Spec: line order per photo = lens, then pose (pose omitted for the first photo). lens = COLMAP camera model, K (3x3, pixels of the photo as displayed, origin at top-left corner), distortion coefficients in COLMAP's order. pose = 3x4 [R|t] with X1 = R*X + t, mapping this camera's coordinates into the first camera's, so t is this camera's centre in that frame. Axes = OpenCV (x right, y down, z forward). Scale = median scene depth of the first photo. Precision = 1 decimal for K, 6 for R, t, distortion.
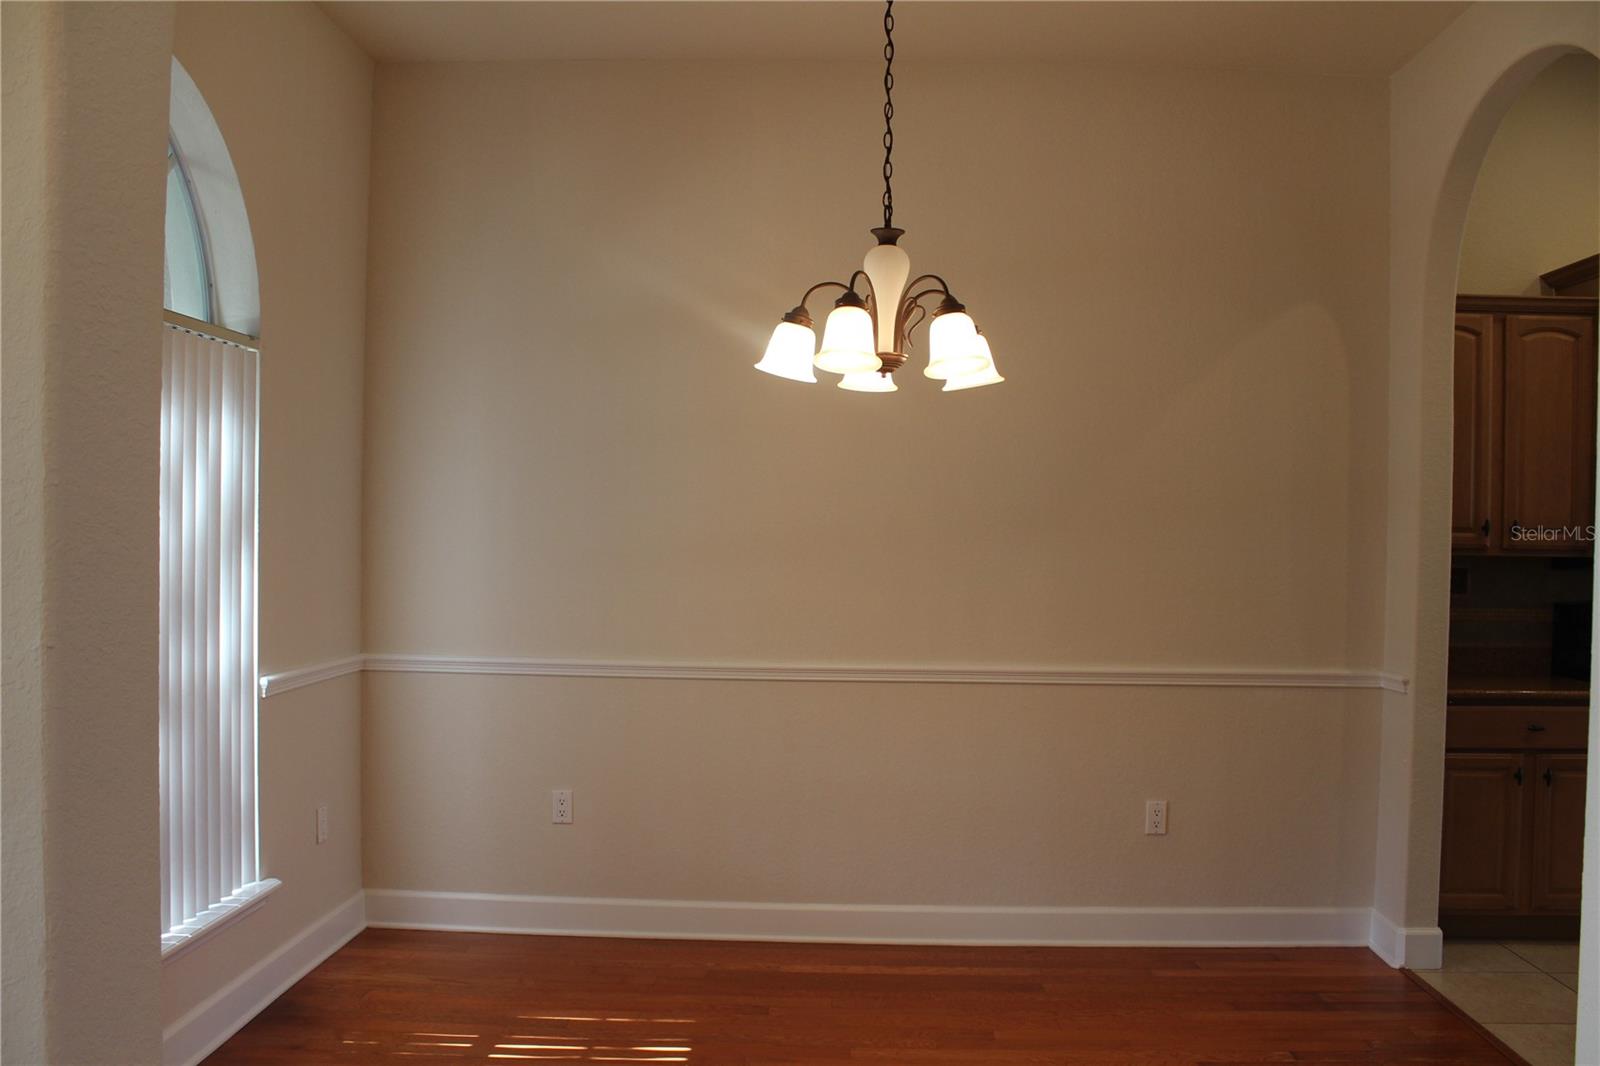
lens RADIAL K [[1333.3, 0, 813.7], [0, 1333.3, 558.6], [0, 0, 1]] dist [-0.155892, 0.124502]
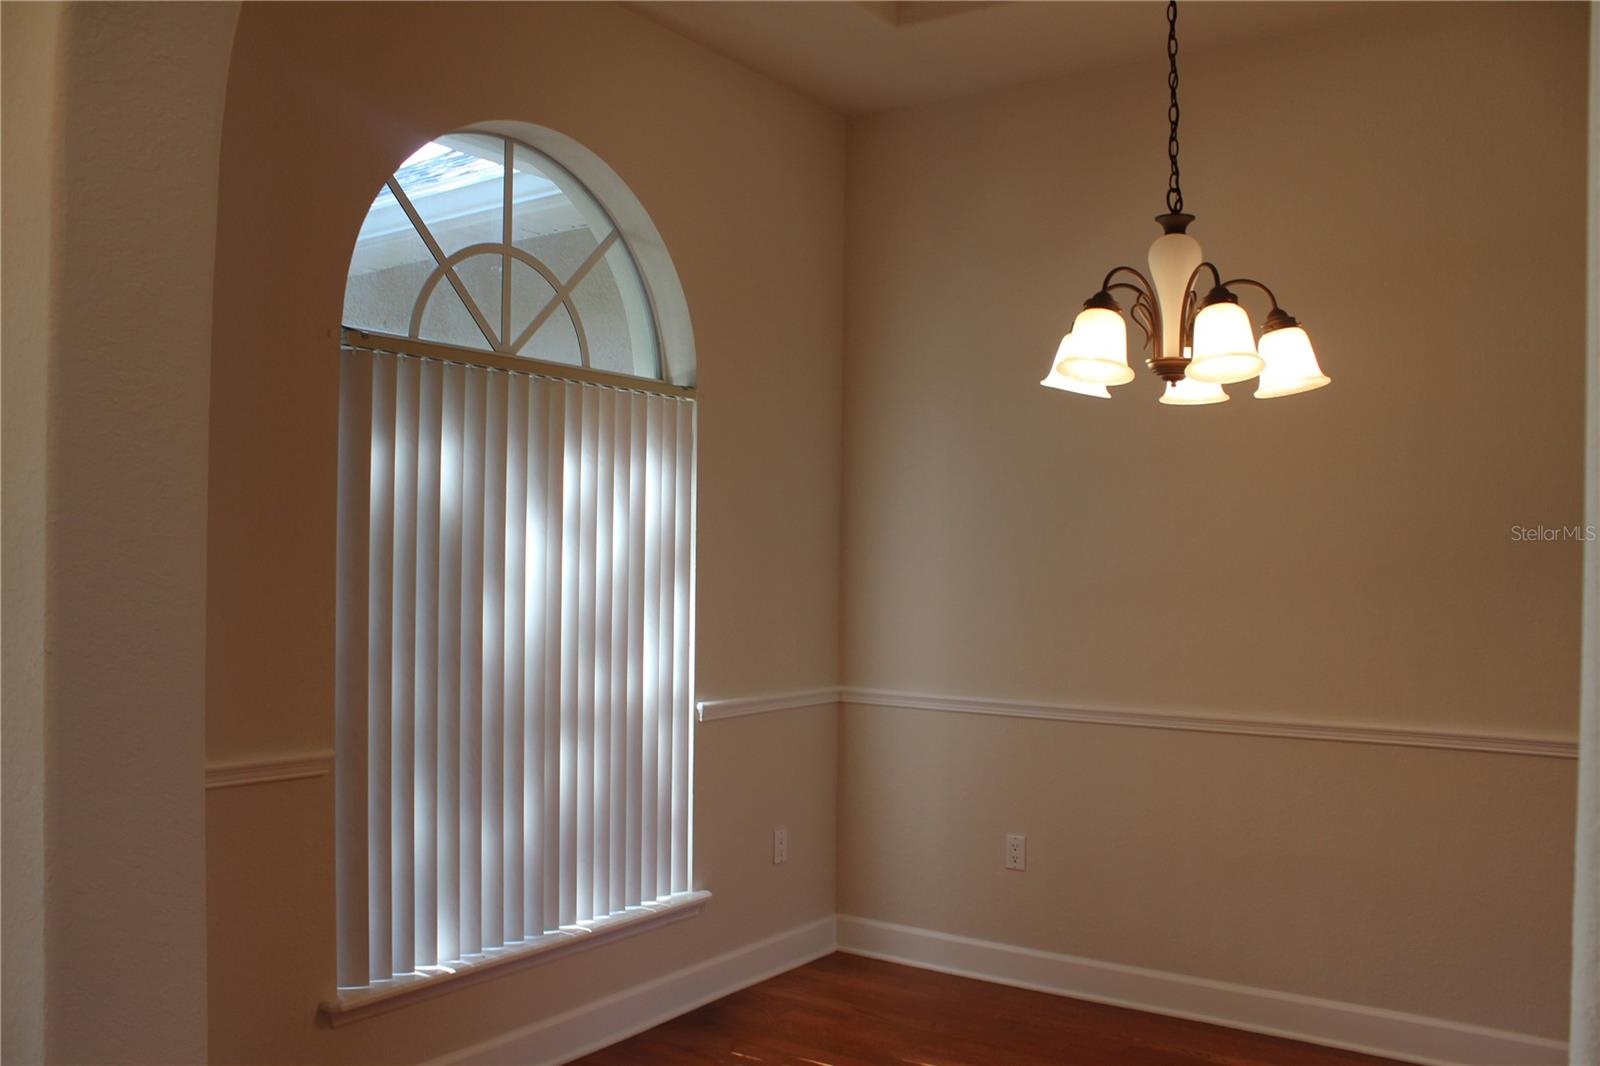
lens RADIAL K [[1333.3, 0, 813.7], [0, 1333.3, 558.6], [0, 0, 1]] dist [-0.155892, 0.124502]
pose [[0.840723, -0.005679, -0.541436, 0.254566], [-0.010674, 0.999577, -0.027059, 0.001060], [0.541360, 0.028529, 0.840307, 0.124609]]
